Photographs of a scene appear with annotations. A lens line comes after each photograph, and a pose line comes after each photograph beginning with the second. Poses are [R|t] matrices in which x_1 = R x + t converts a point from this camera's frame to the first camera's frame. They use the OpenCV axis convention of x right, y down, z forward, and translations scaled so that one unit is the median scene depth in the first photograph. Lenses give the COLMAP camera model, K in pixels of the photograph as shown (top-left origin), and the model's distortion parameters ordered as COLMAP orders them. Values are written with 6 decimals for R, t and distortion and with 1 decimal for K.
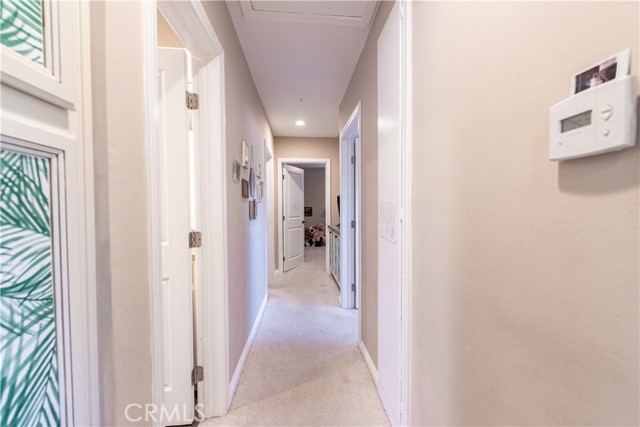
lens RADIAL K [[249.4, 0, 318.5], [0, 249.4, 215.2], [0, 0, 1]] dist [0.002411, -0.000447]
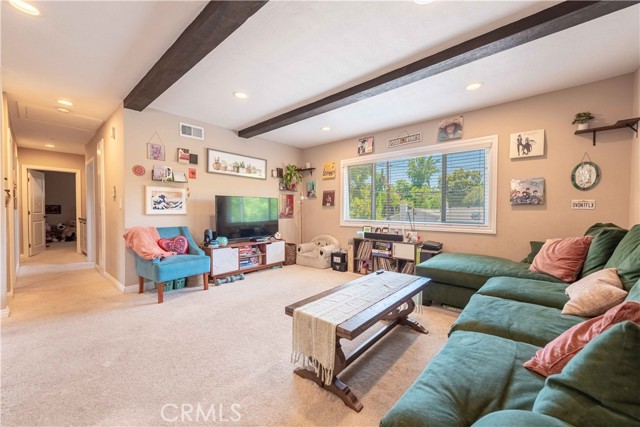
lens RADIAL K [[244.9, 0, 320.0], [0, 244.9, 213.5], [0, 0, 1]] dist [-0.001487, -0.000376]
pose [[0.698881, -0.008969, 0.715181, 0.001454], [0.013047, 0.999915, -0.000210, 0.019618], [-0.715119, 0.009478, 0.698939, -0.513721]]
